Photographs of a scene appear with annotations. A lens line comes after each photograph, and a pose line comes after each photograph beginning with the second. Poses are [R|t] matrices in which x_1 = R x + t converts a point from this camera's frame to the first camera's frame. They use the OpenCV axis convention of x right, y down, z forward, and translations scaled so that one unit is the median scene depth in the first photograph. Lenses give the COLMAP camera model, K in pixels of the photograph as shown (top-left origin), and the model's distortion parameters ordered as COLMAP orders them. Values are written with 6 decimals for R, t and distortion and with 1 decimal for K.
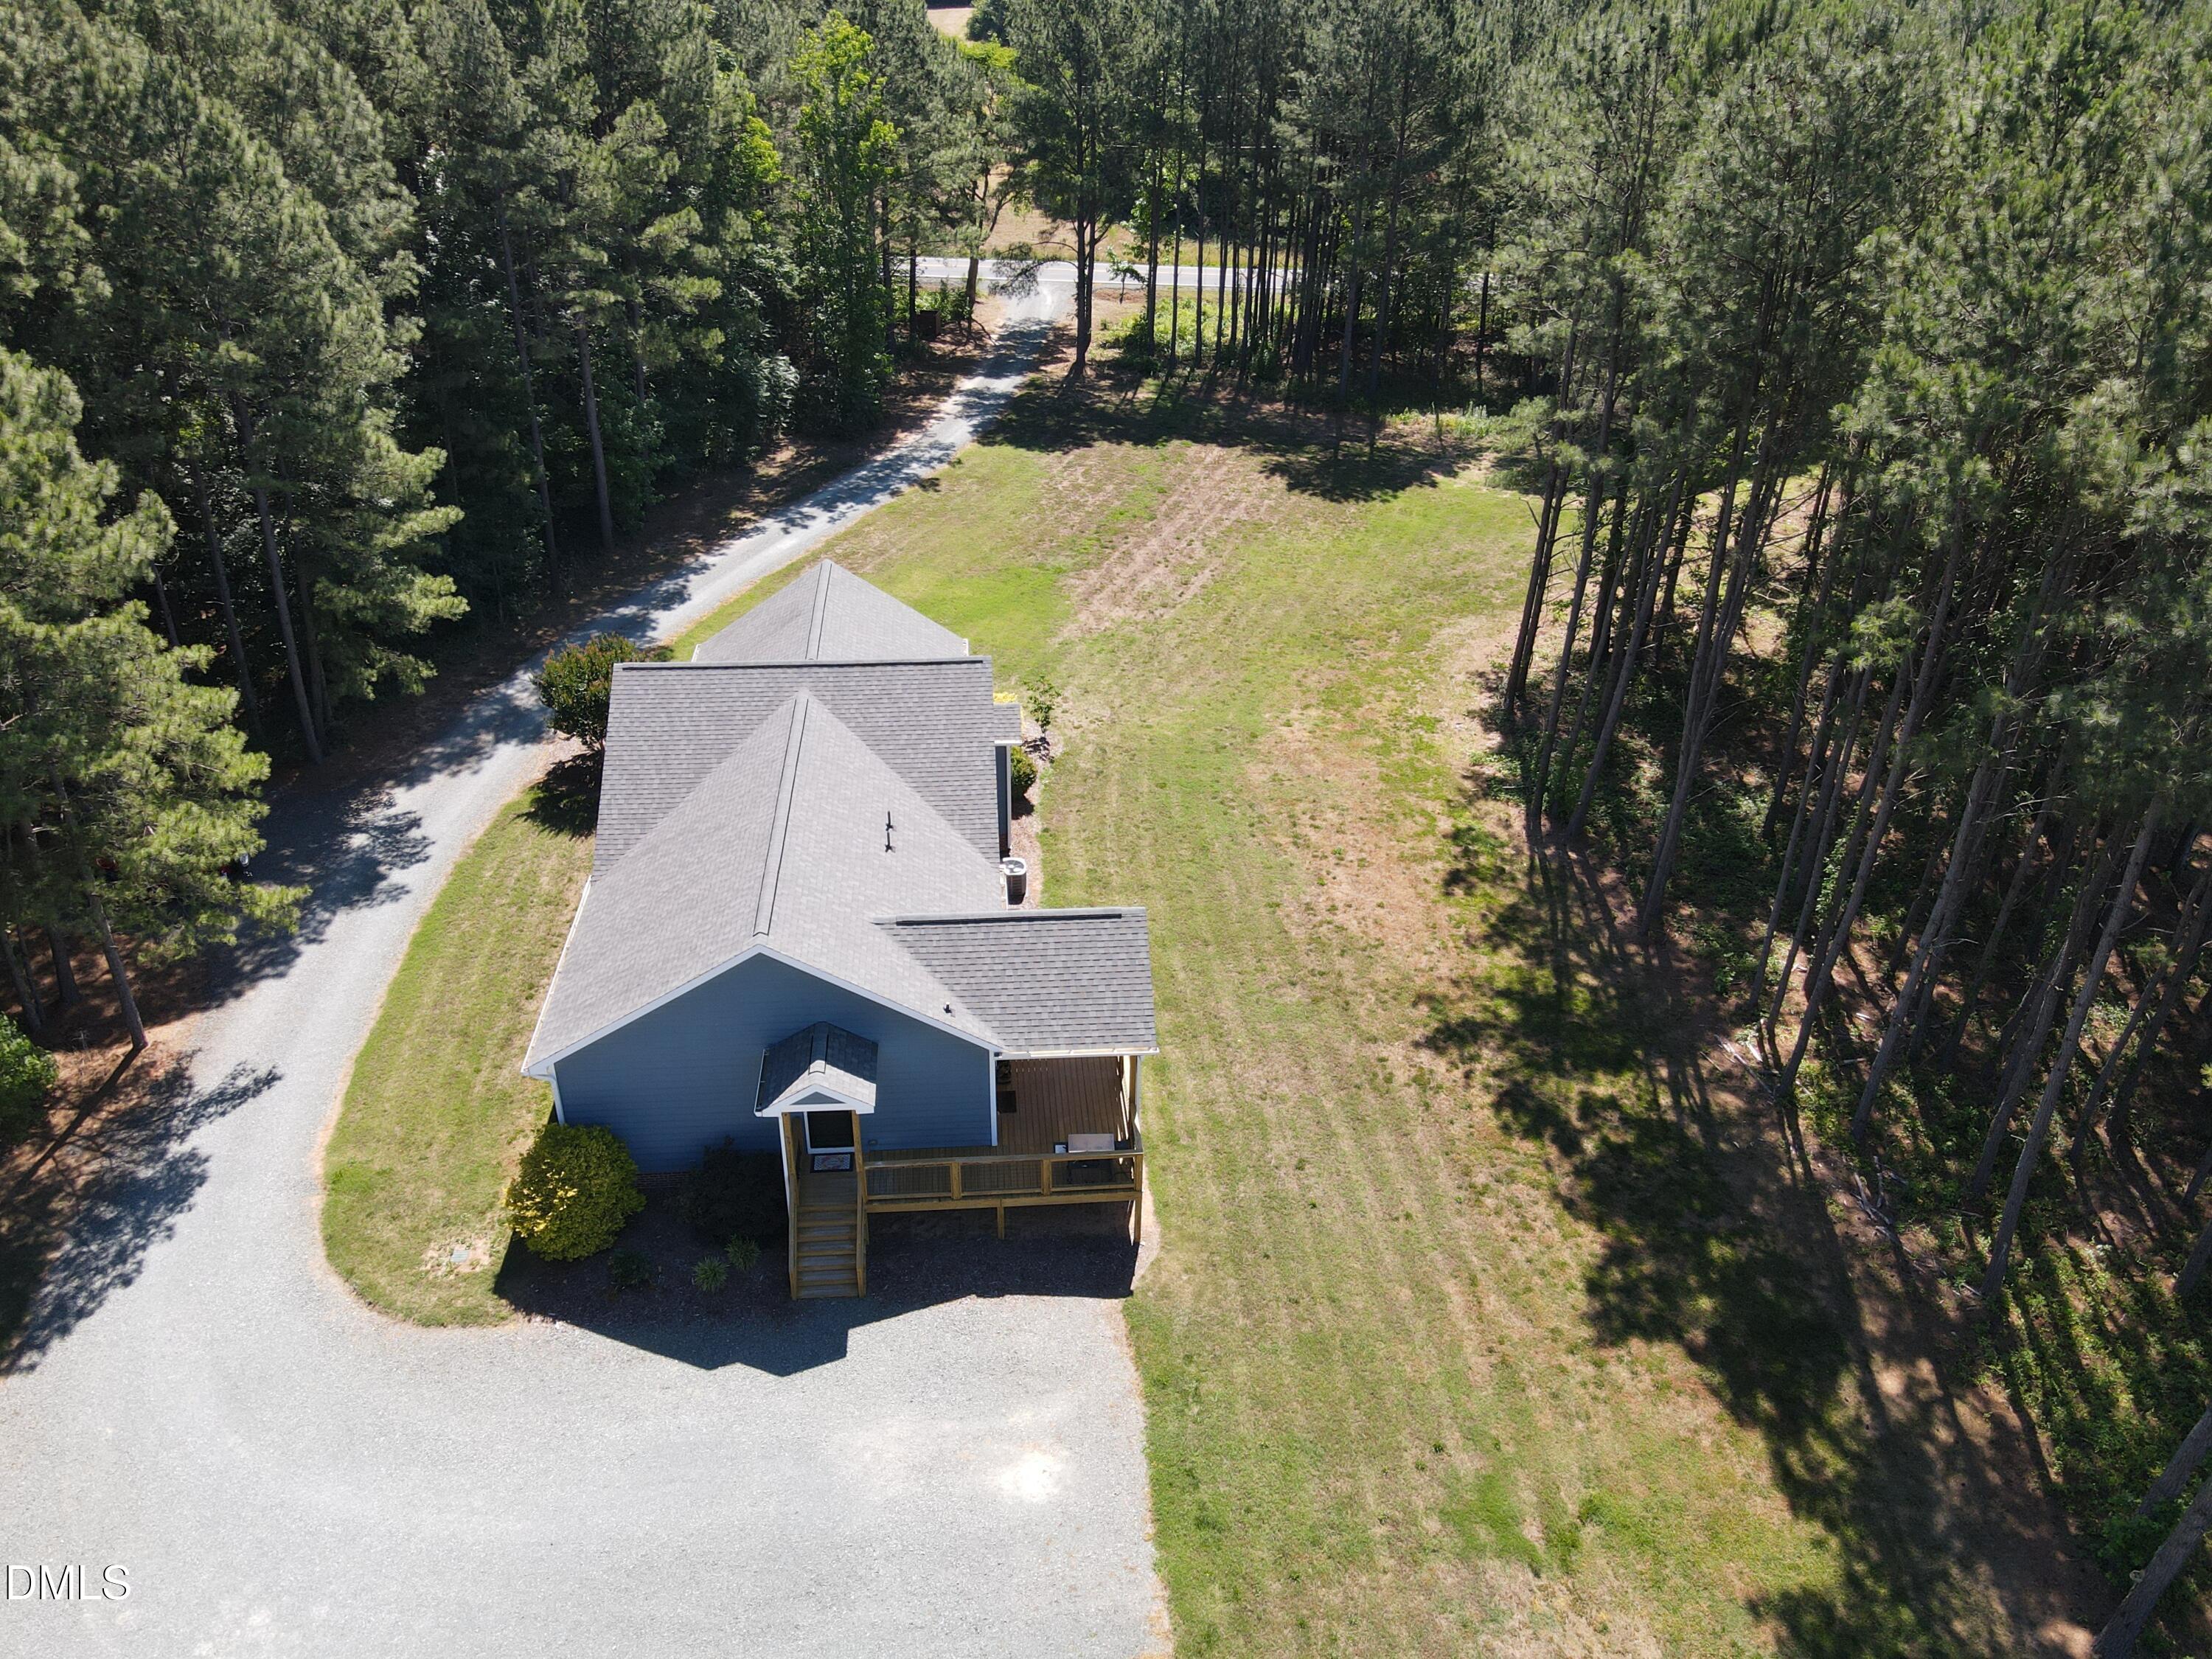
lens RADIAL K [[1627.2, 0, 1107.2], [0, 1627.2, 843.5], [0, 0, 1]] dist [-0.007031, 0.034086]
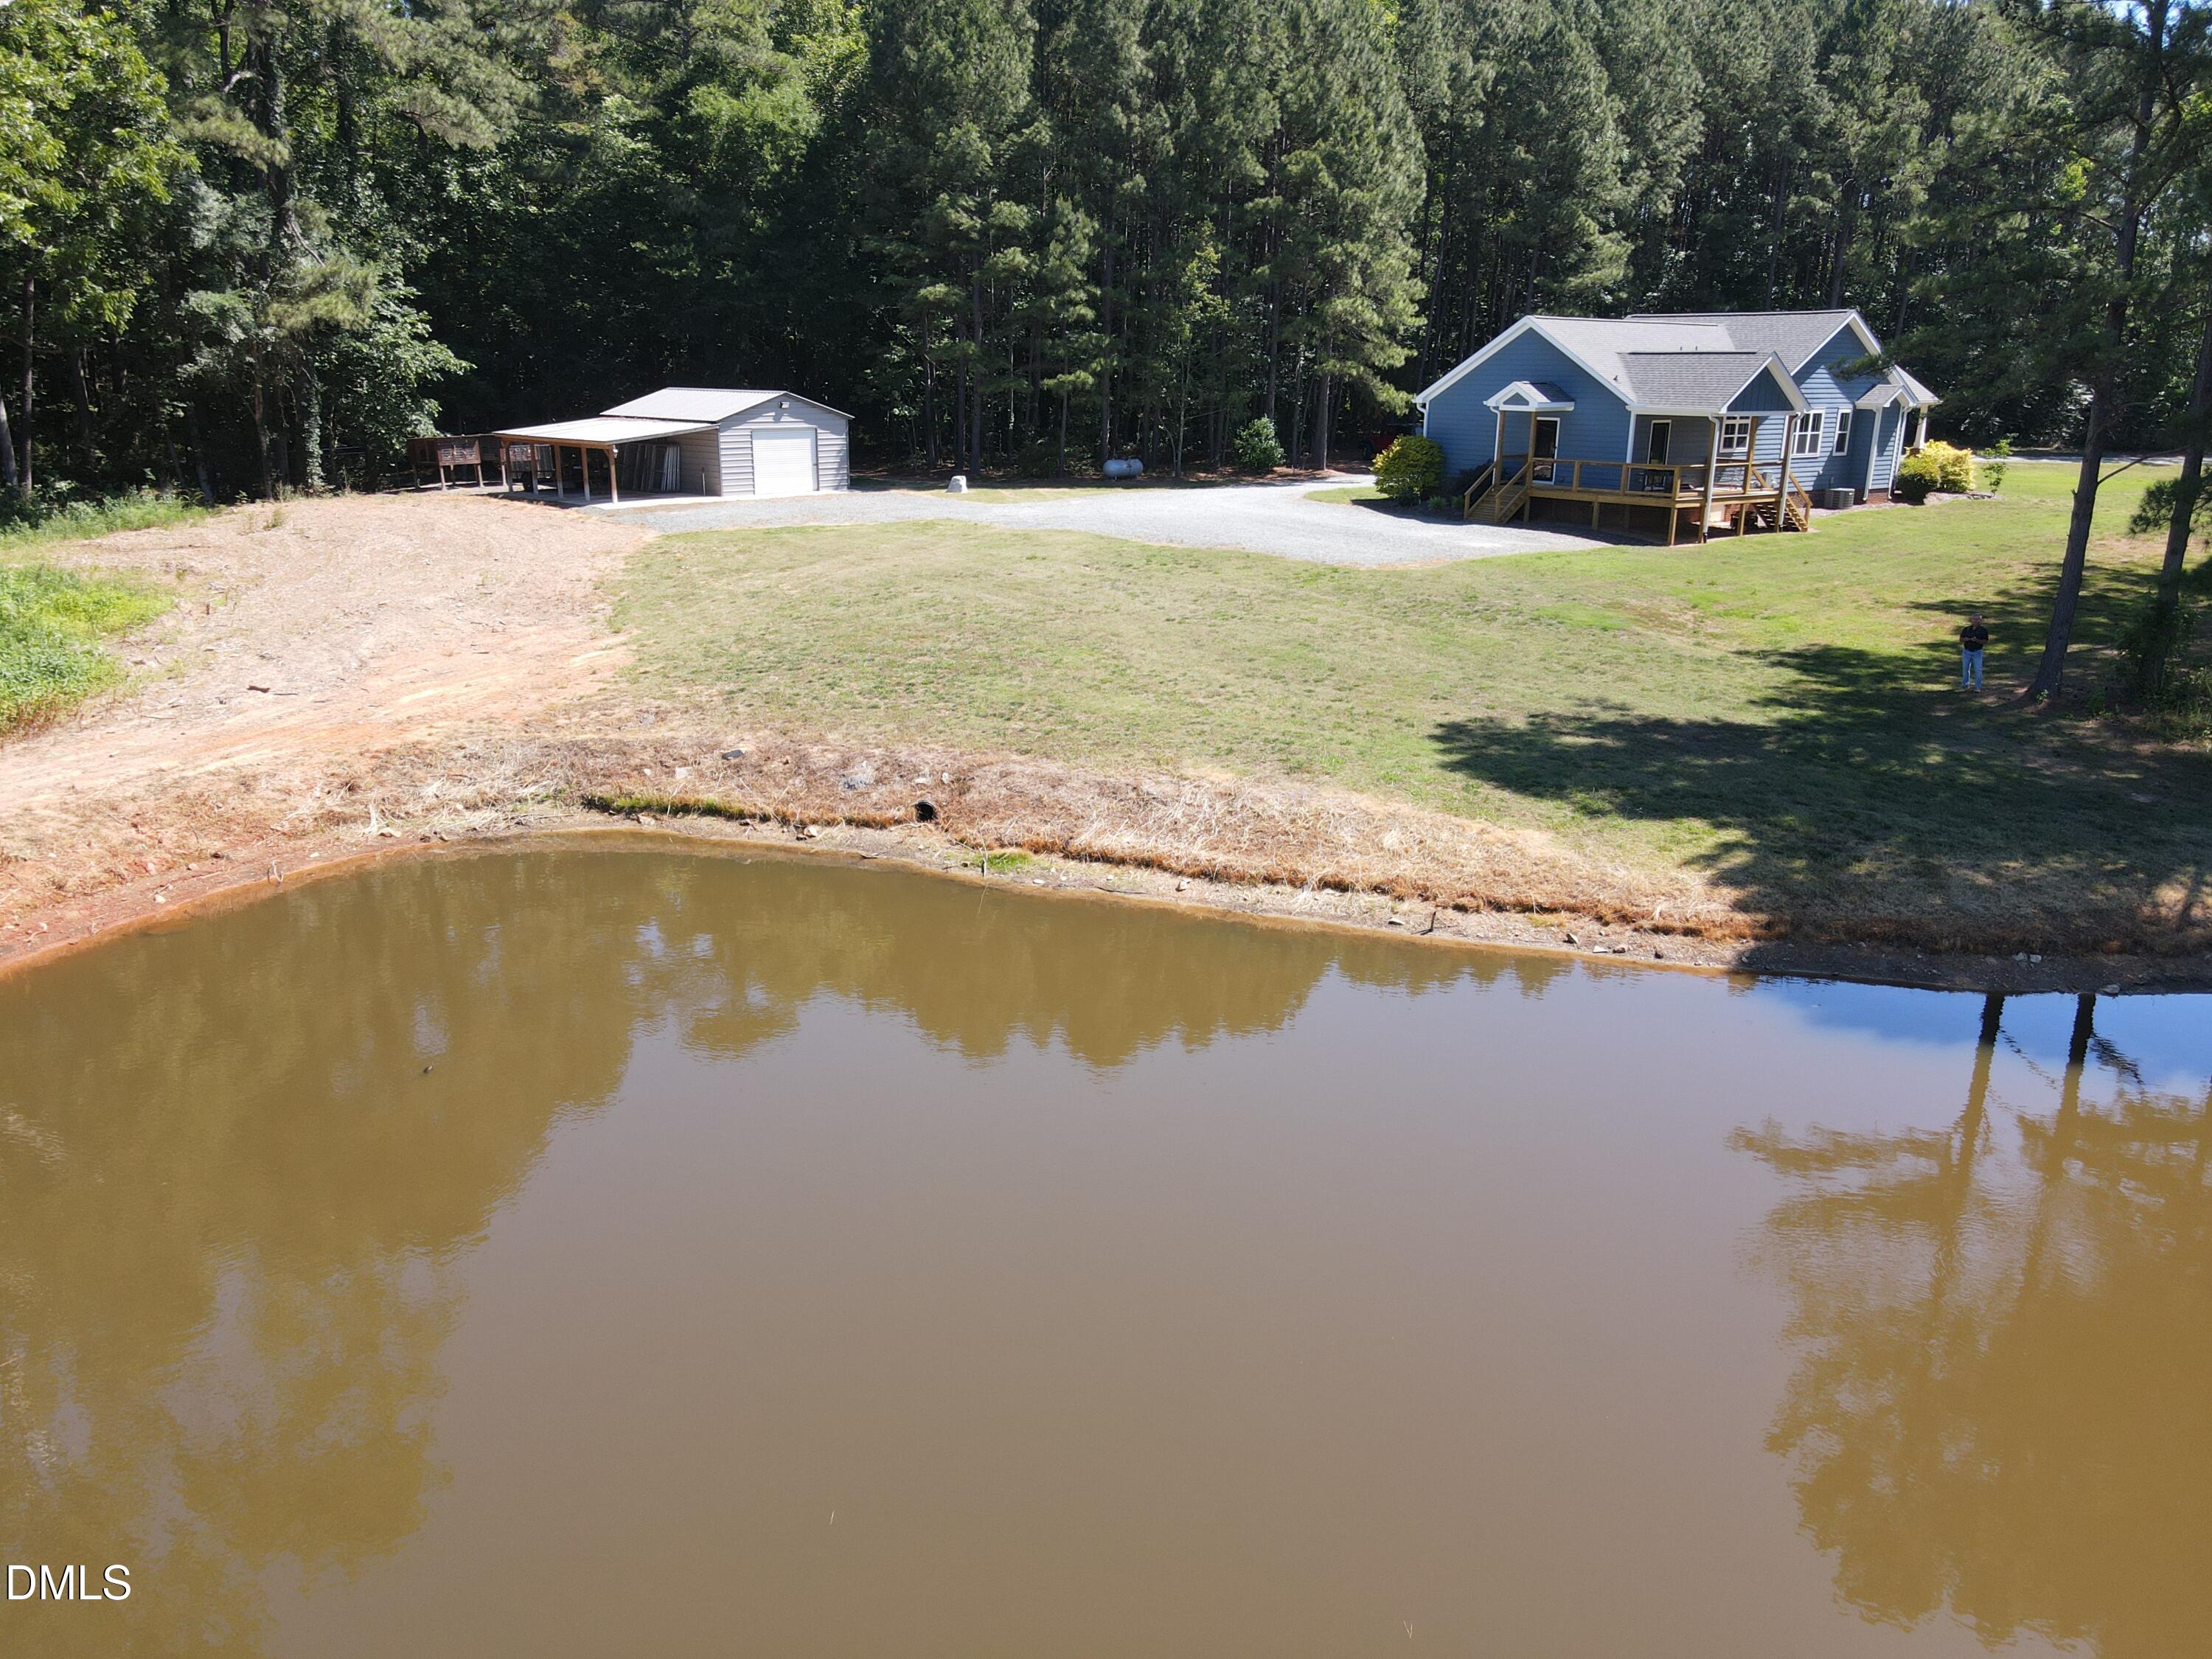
lens RADIAL K [[1627.2, 0, 1107.2], [0, 1627.2, 843.5], [0, 0, 1]] dist [-0.007031, 0.034086]
pose [[0.534831, 0.228468, -0.813485, 1.052165], [-0.428129, 0.903290, -0.027786, 0.780887], [0.728465, 0.363138, 0.580922, -0.140514]]
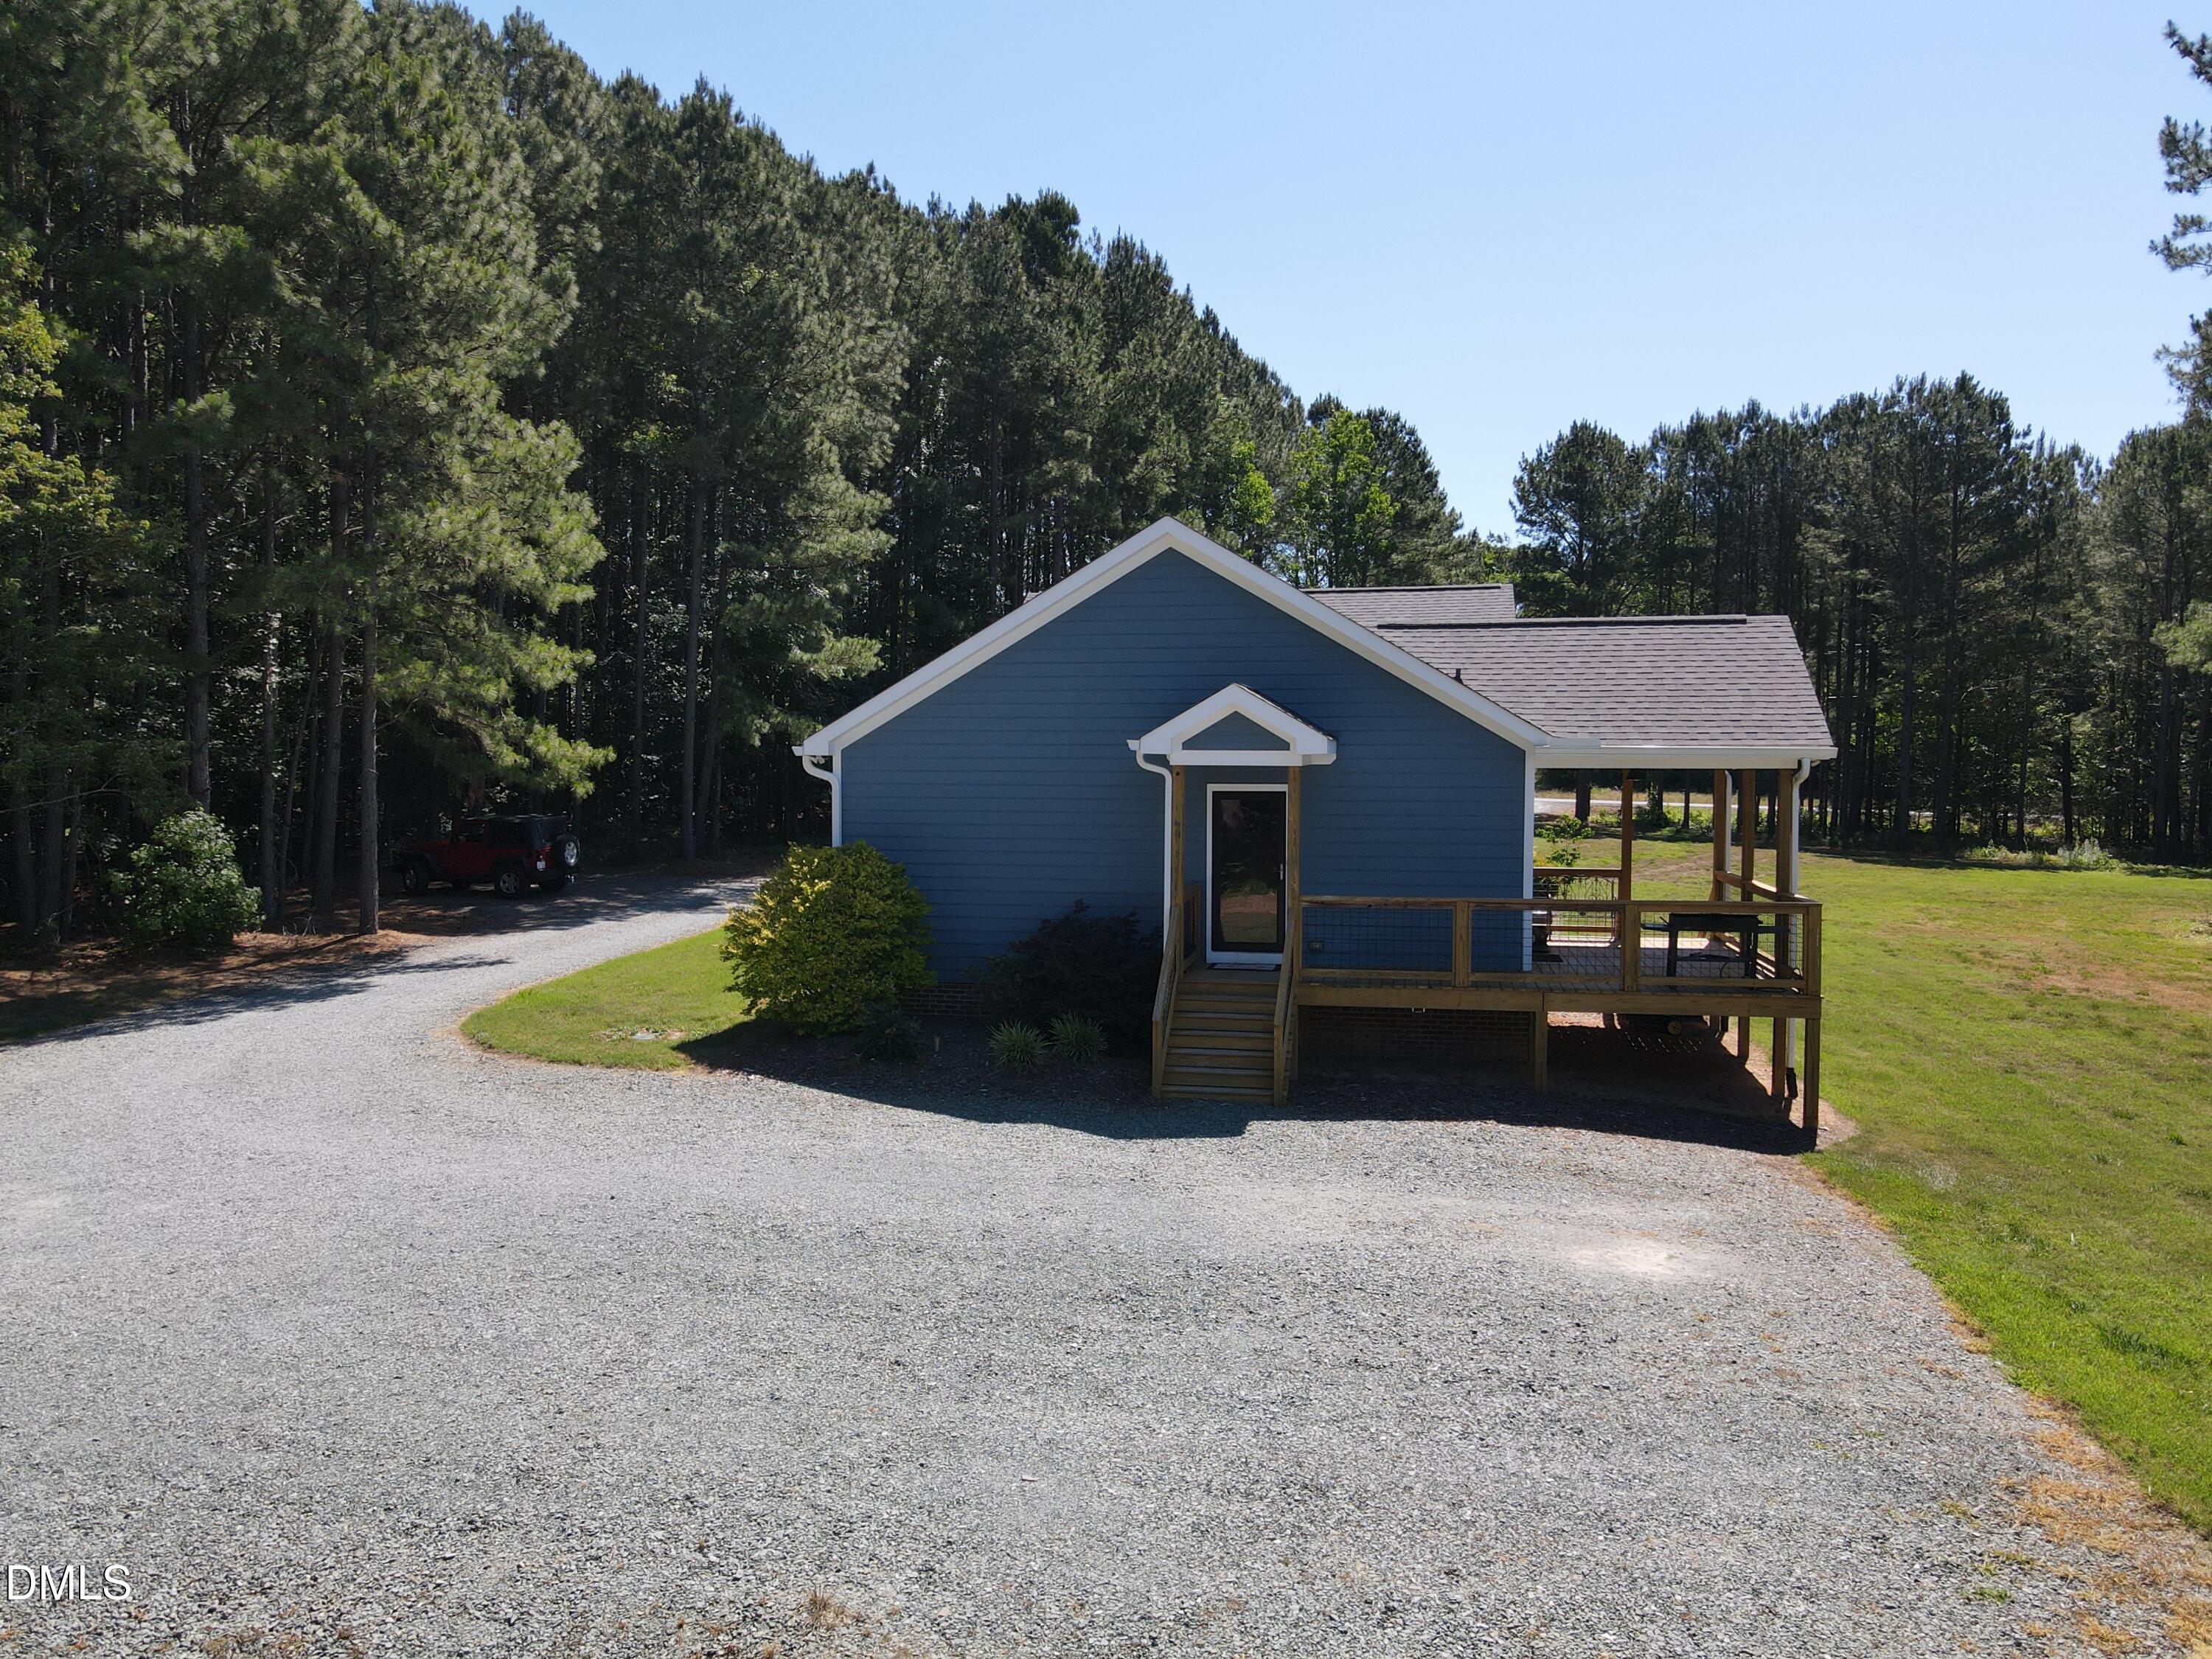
lens RADIAL K [[1627.2, 0, 1107.2], [0, 1627.2, 843.5], [0, 0, 1]] dist [-0.007031, 0.034086]
pose [[0.961145, -0.001290, -0.276039, -0.056144], [-0.126893, 0.886007, -0.445972, 0.443524], [0.245148, 0.463671, 0.851417, 0.480699]]
